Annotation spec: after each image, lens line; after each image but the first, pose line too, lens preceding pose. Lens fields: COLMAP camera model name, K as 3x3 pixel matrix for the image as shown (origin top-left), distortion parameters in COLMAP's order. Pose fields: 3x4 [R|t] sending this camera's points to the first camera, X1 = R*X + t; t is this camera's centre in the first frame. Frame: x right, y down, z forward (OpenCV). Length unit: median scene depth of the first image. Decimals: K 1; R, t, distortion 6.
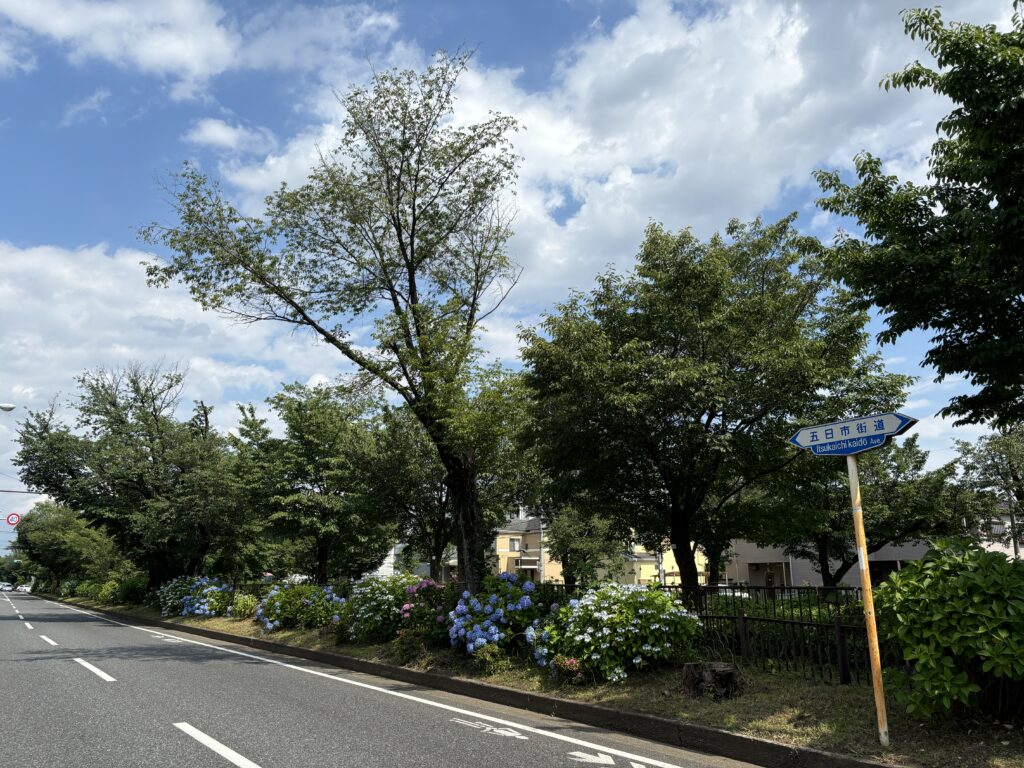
lens RADIAL K [[750.6, 0, 512.0], [0, 750.6, 384.0], [0, 0, 1]] dist [0.012754, -0.004379]
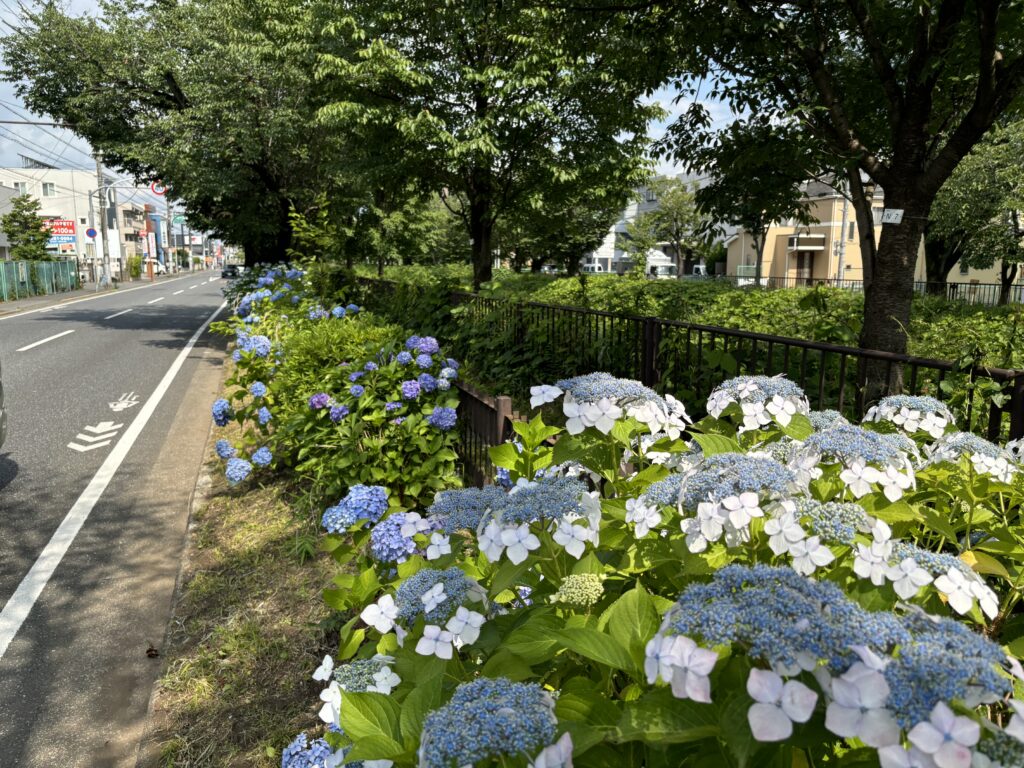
lens RADIAL K [[750.6, 0, 512.0], [0, 750.6, 384.0], [0, 0, 1]] dist [0.012754, -0.004379]
pose [[0.961927, 0.052585, -0.268199, -0.194145], [0.061460, 0.914562, 0.399749, 0.241499], [0.266305, -0.401013, 0.876510, 1.014162]]
